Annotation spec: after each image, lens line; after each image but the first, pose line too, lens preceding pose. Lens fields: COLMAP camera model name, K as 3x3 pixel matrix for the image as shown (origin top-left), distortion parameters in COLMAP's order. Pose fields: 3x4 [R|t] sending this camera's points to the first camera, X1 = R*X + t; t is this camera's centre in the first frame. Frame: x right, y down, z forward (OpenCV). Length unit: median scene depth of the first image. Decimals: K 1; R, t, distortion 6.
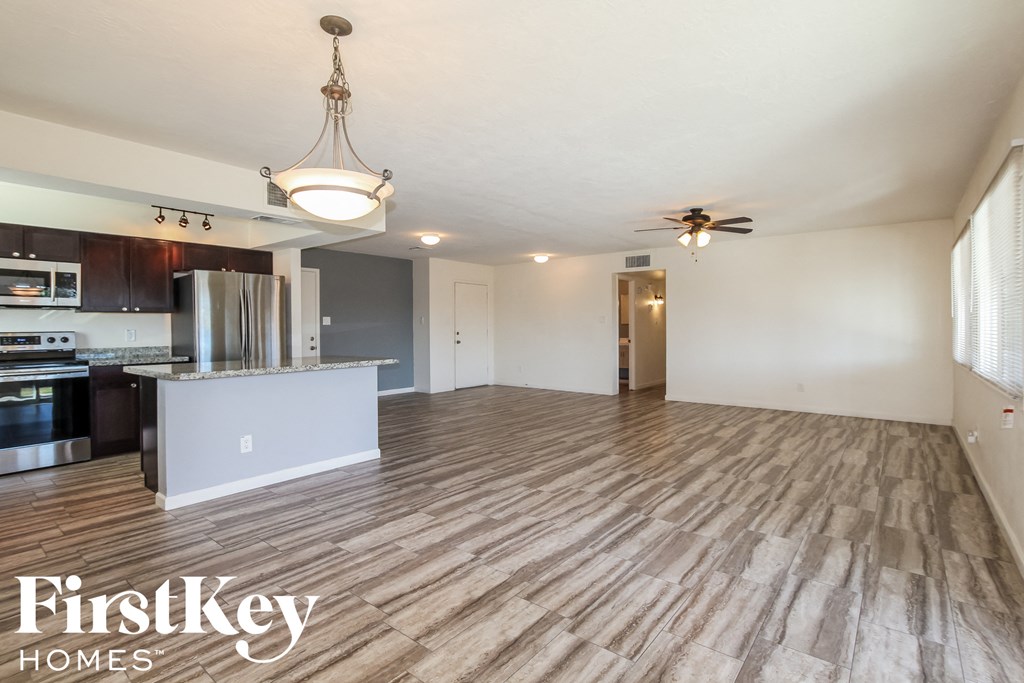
lens RADIAL K [[489.6, 0, 516.8], [0, 489.6, 332.0], [0, 0, 1]] dist [-0.012448, -0.000433]
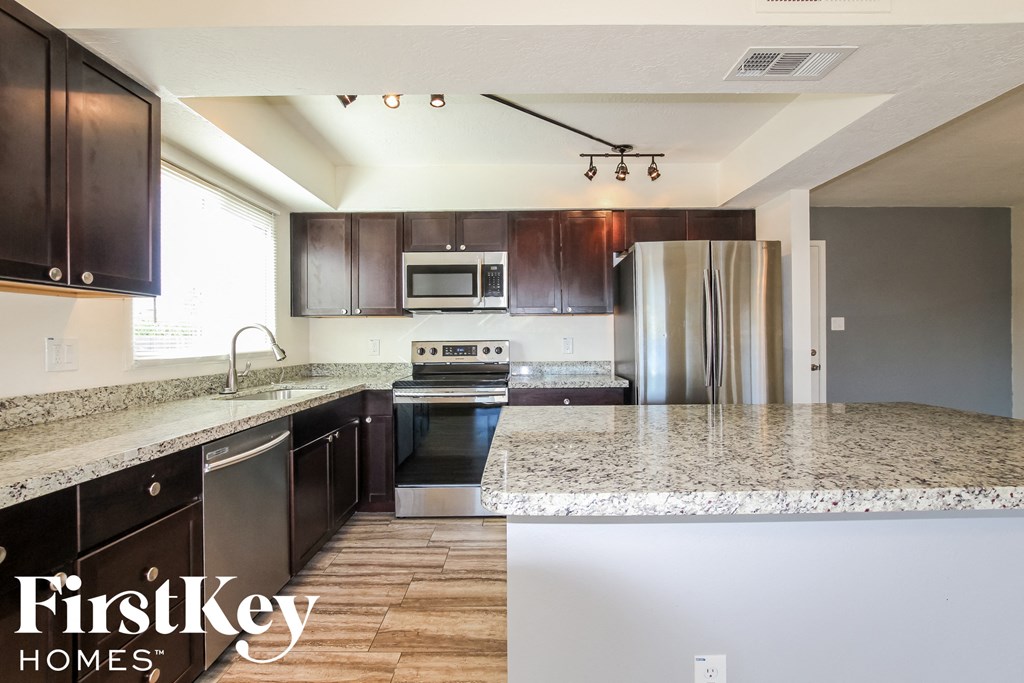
lens RADIAL K [[489.6, 0, 516.8], [0, 489.6, 332.0], [0, 0, 1]] dist [-0.012448, -0.000433]
pose [[0.628358, -0.006149, -0.777900, -0.281989], [-0.005165, 0.999914, -0.012076, -0.004875], [0.777907, 0.011606, 0.628272, 0.510834]]
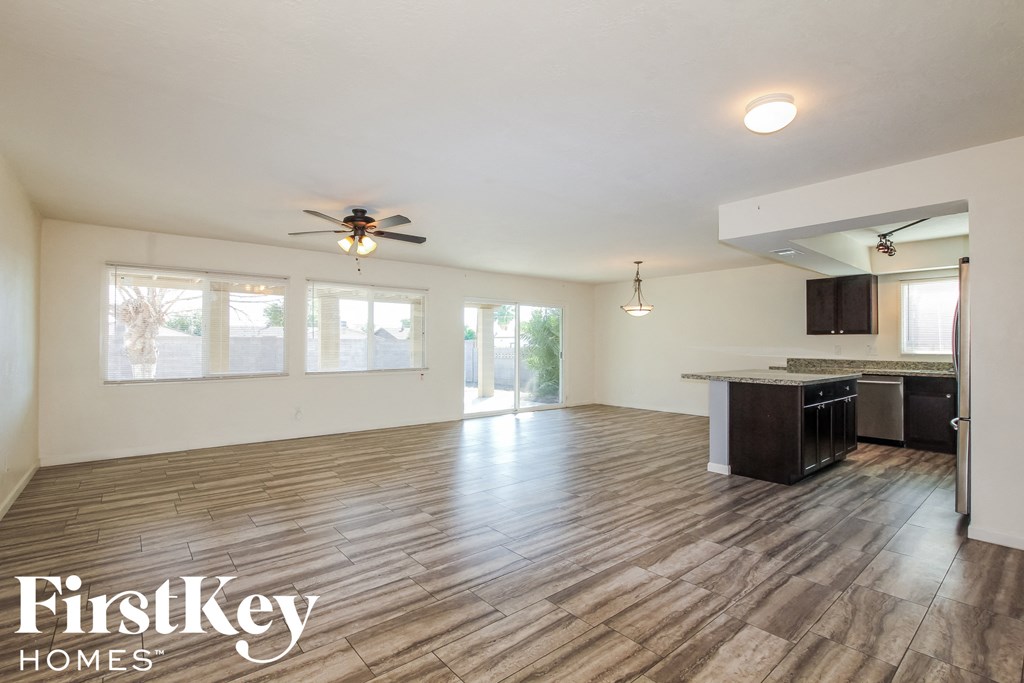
lens RADIAL K [[471.9, 0, 515.4], [0, 471.9, 340.8], [0, 0, 1]] dist [-0.003770, 0.000324]
pose [[-0.981356, 0.008087, 0.192031, -0.101450], [0.008210, 0.999966, -0.000152, -0.025628], [-0.192026, 0.001427, -0.981389, 2.029303]]
